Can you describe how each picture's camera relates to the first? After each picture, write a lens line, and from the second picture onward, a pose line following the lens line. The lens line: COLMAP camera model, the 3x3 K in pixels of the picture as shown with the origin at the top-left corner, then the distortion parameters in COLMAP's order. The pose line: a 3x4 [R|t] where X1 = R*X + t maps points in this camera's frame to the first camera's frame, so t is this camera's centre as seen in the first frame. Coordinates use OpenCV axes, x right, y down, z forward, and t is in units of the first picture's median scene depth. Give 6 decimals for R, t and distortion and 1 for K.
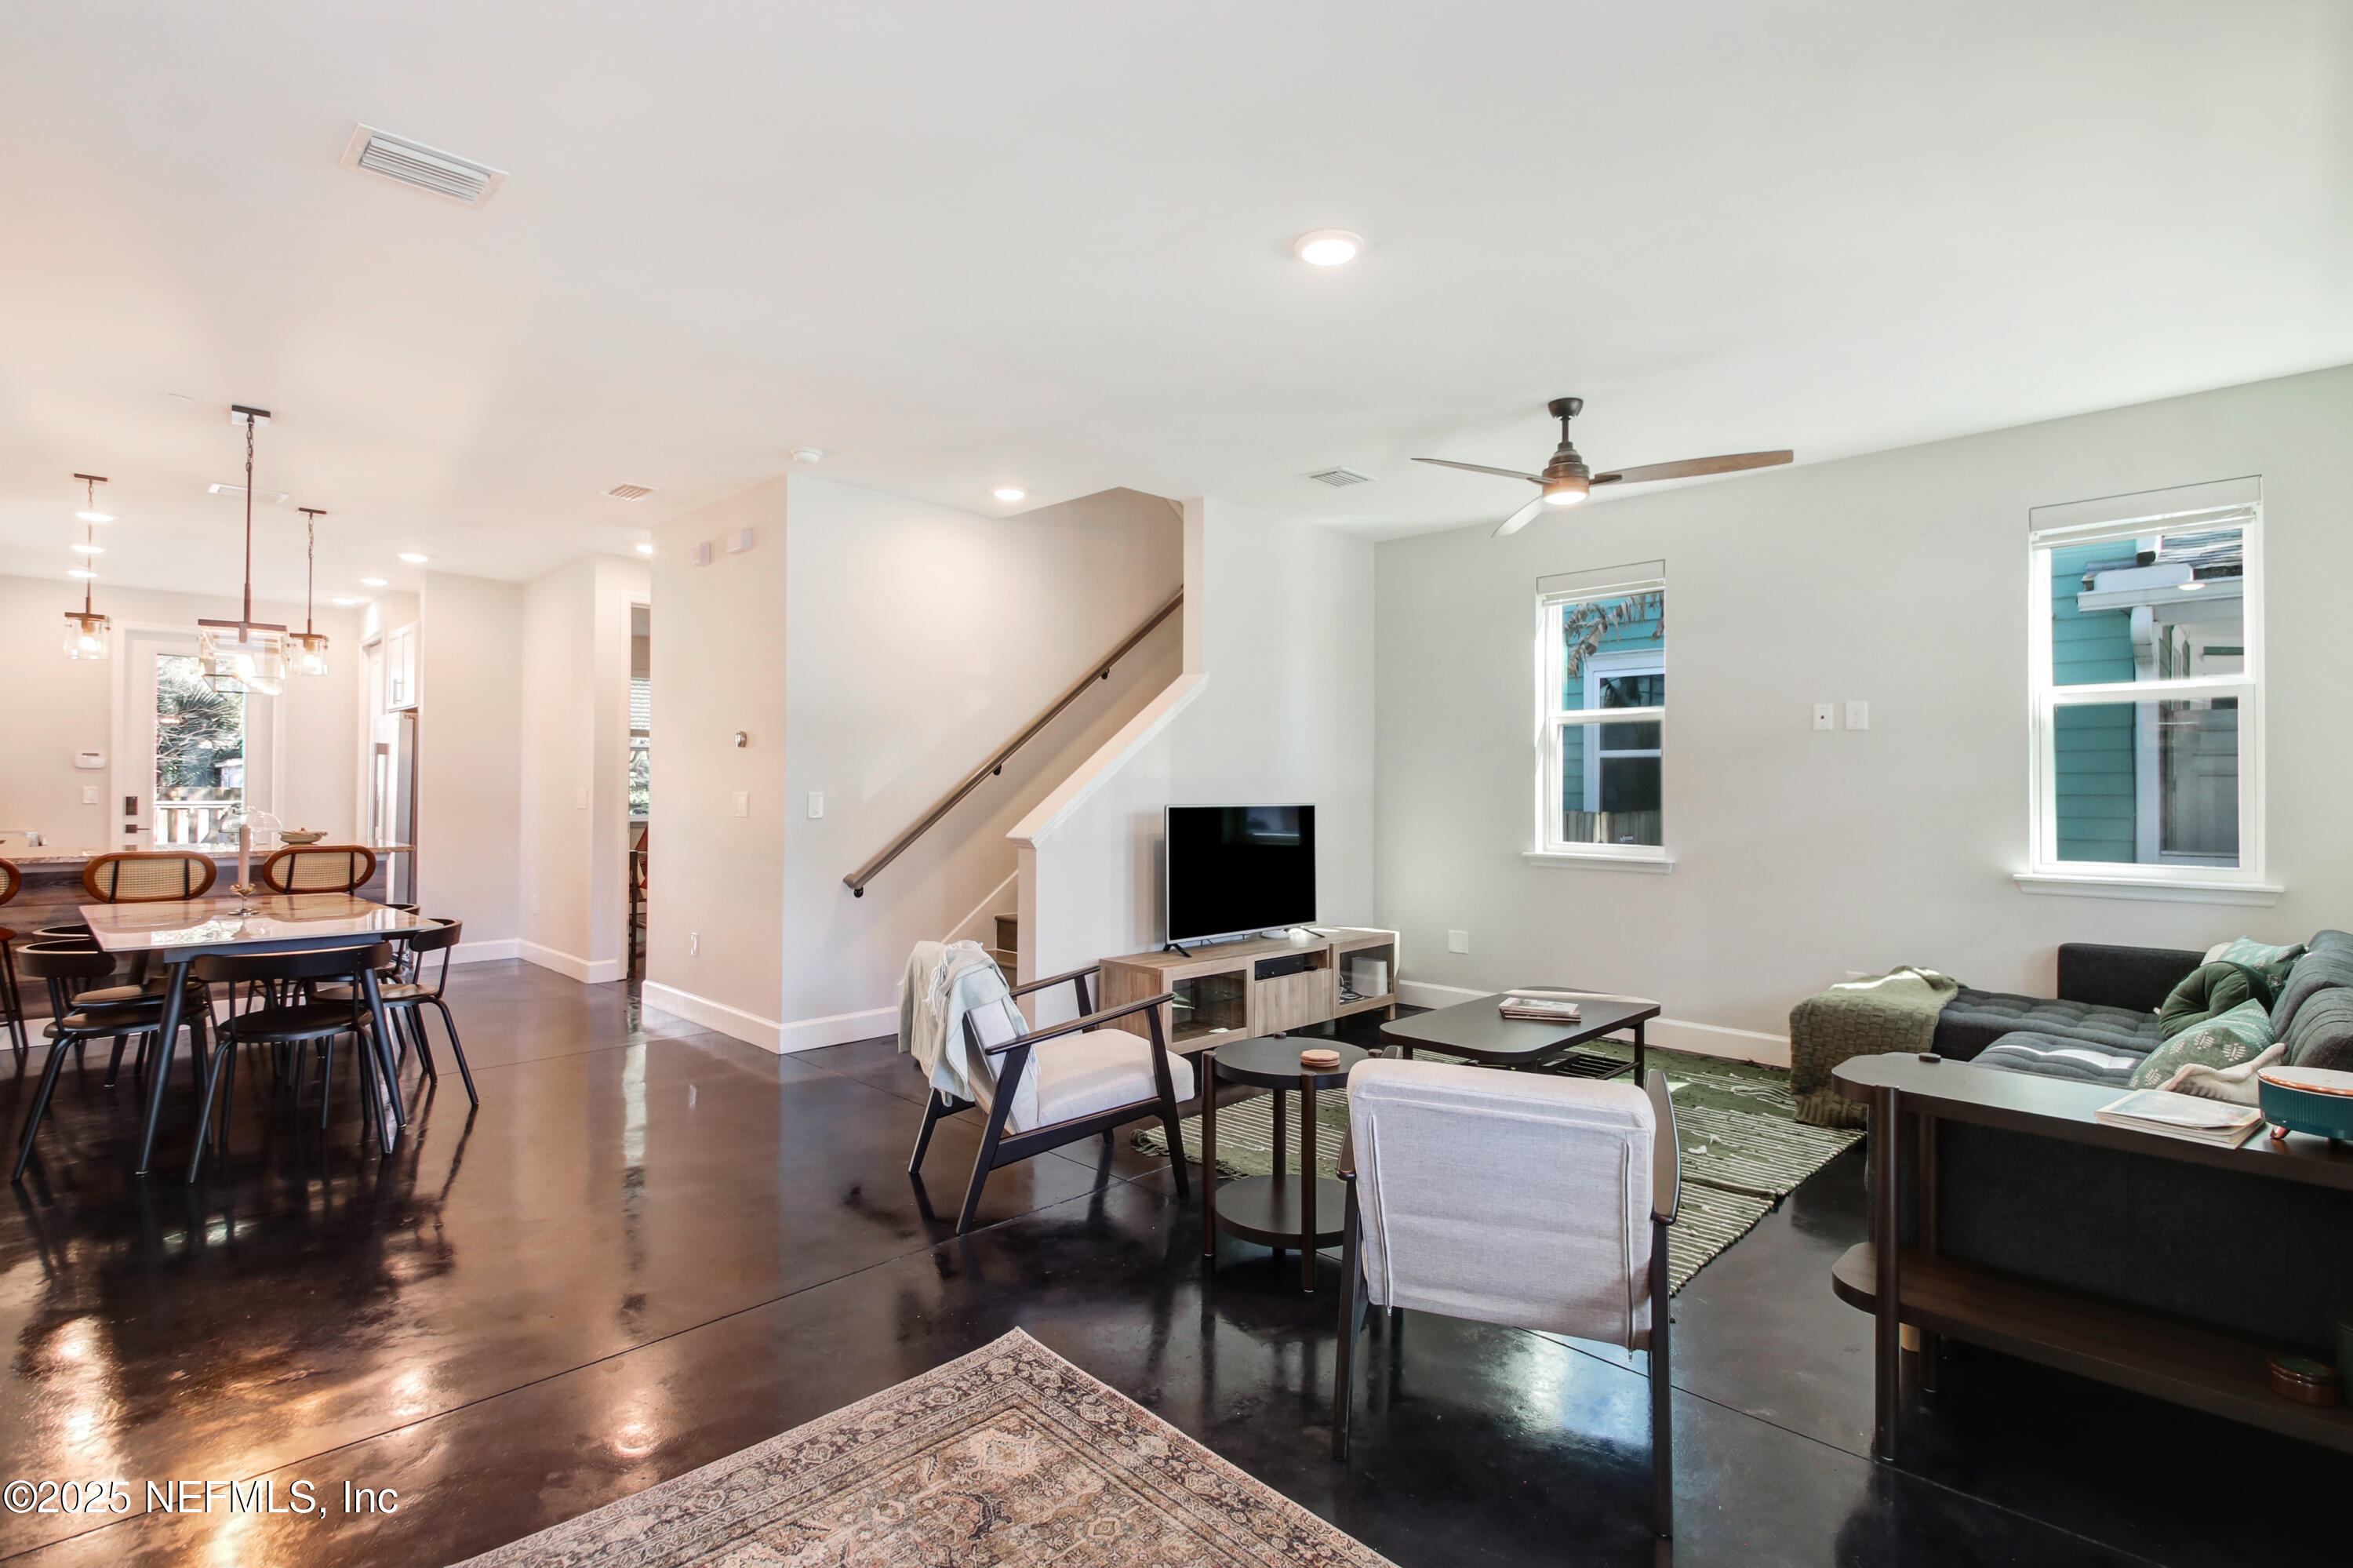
lens RADIAL K [[1105.8, 0, 1173.6], [0, 1105.8, 780.4], [0, 0, 1]] dist [0.026232, -0.027528]
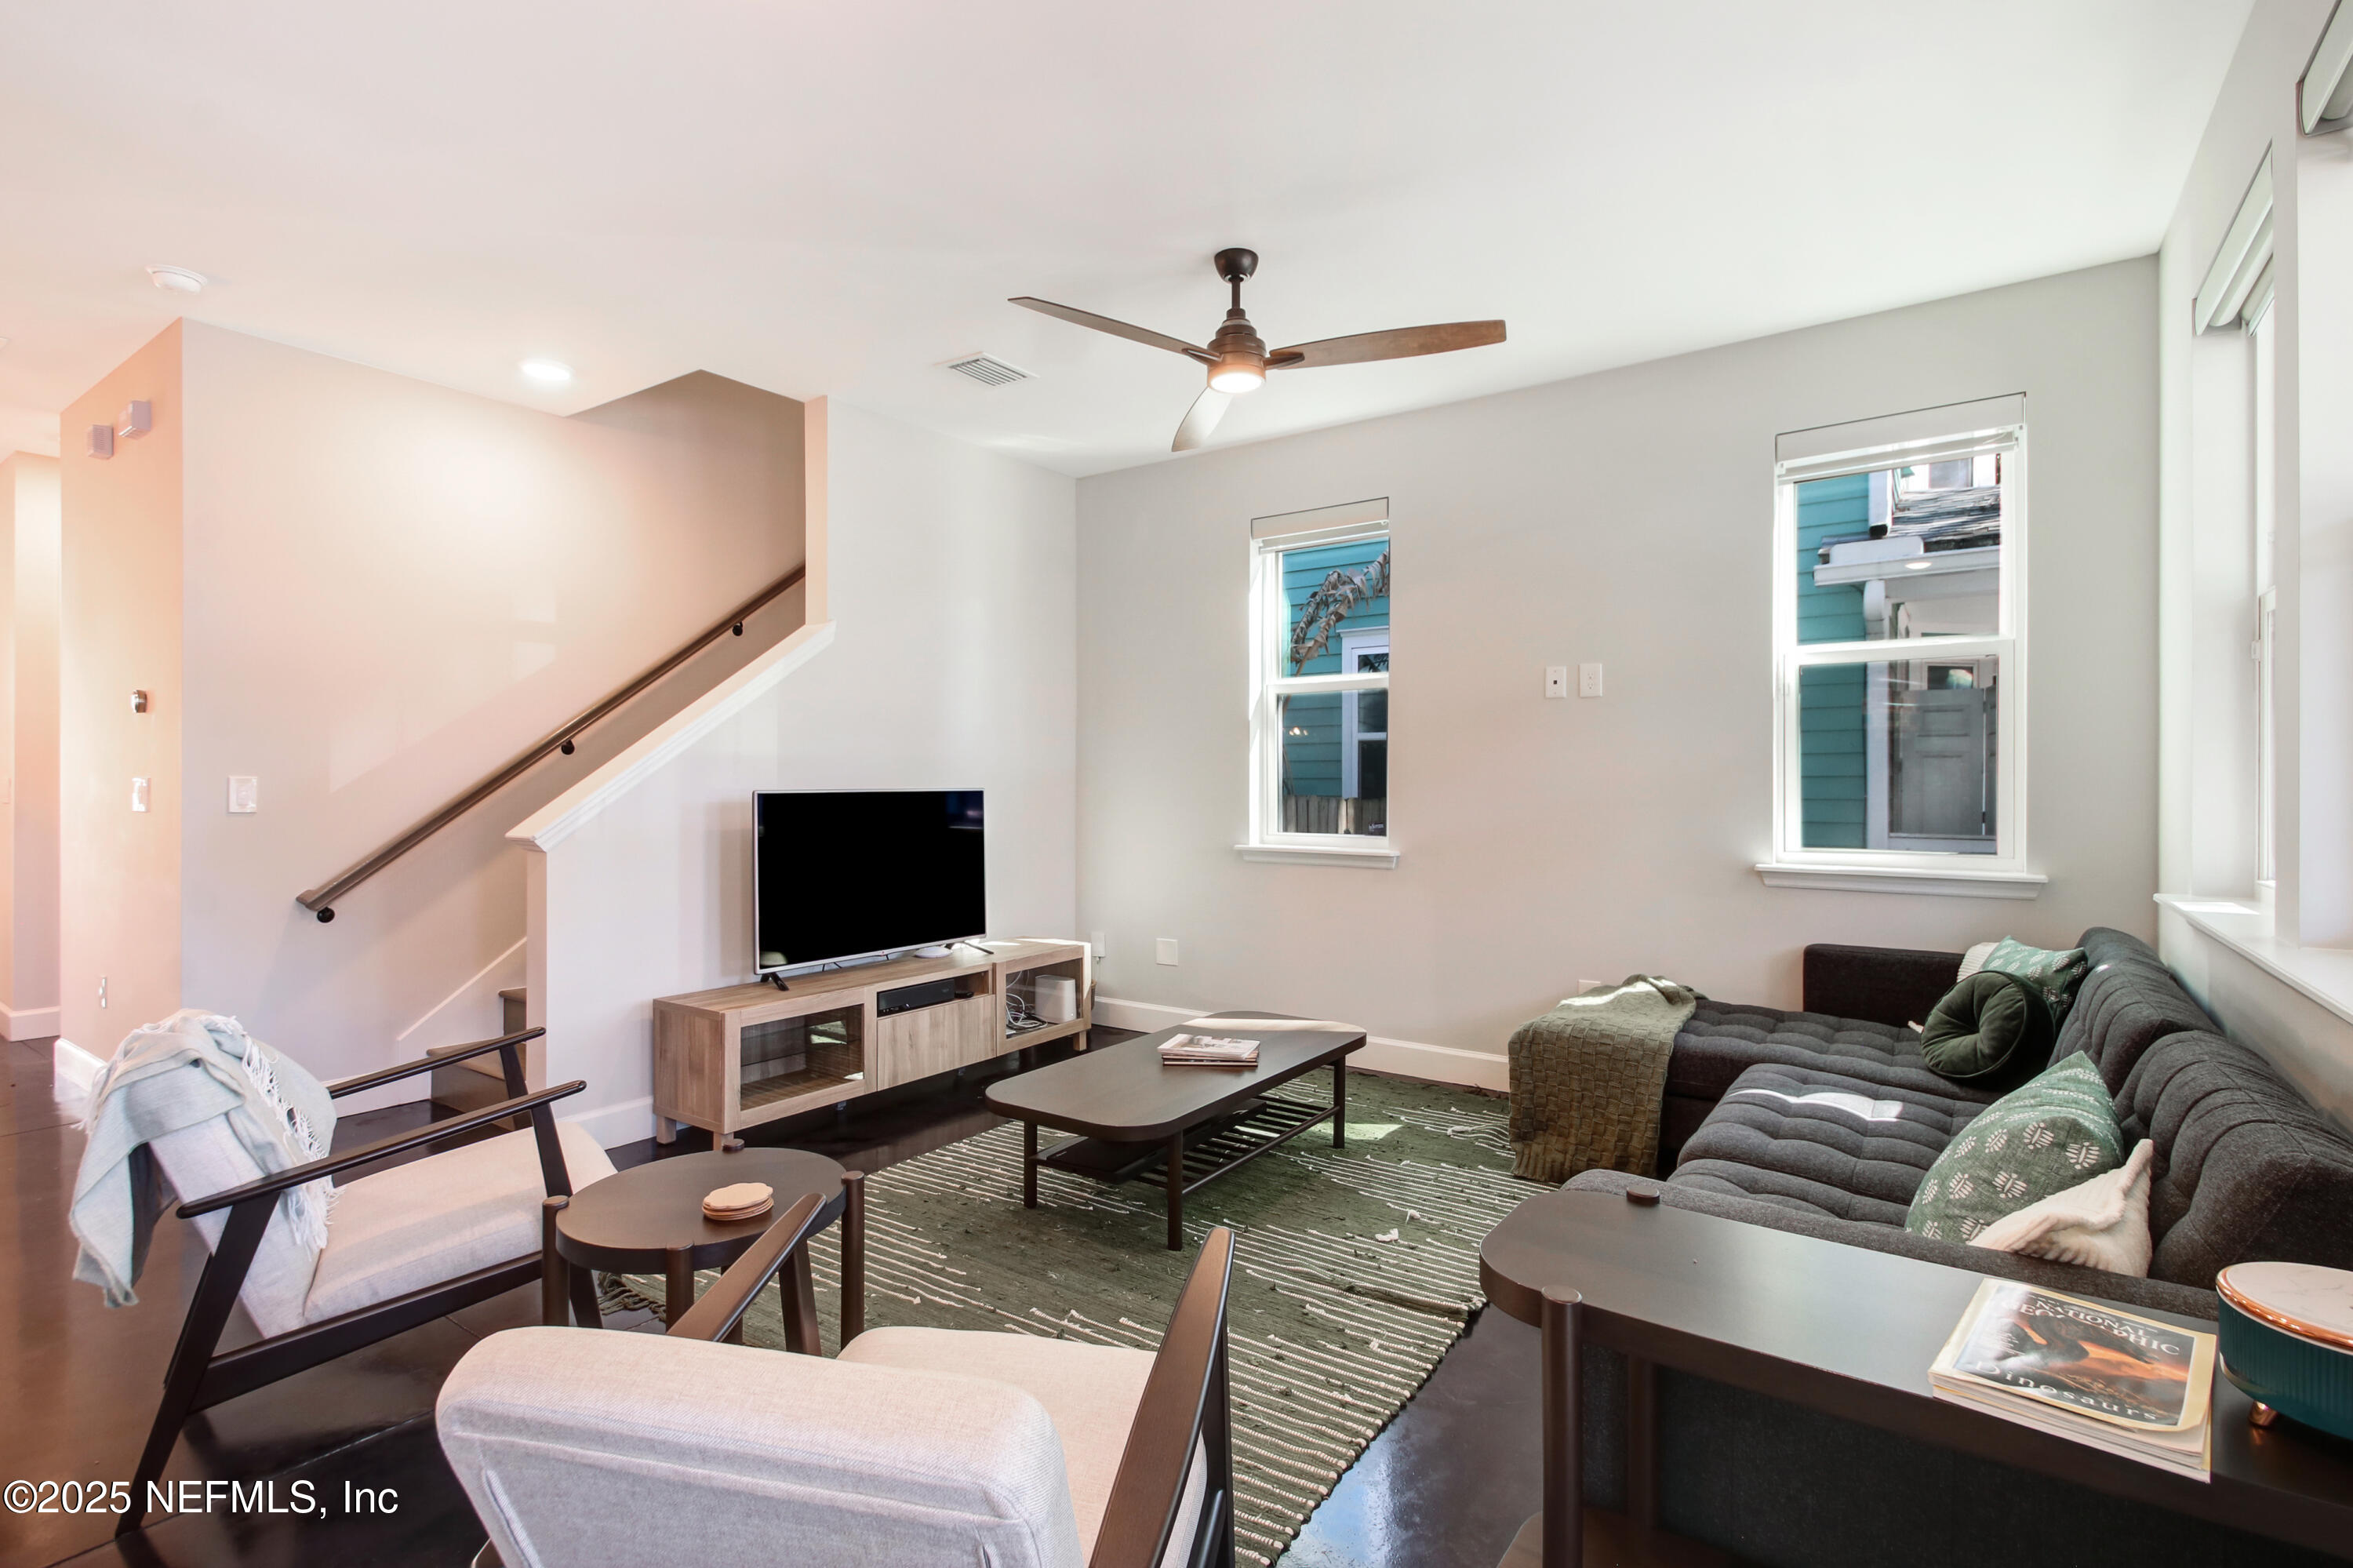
lens RADIAL K [[1112.0, 0, 1179.4], [0, 1112.0, 789.4], [0, 0, 1]] dist [0.001098, -0.000105]
pose [[0.984704, -0.005583, 0.174147, 0.158334], [0.002698, 0.999855, 0.016797, 0.010373], [-0.174216, -0.016070, 0.984576, 0.220145]]
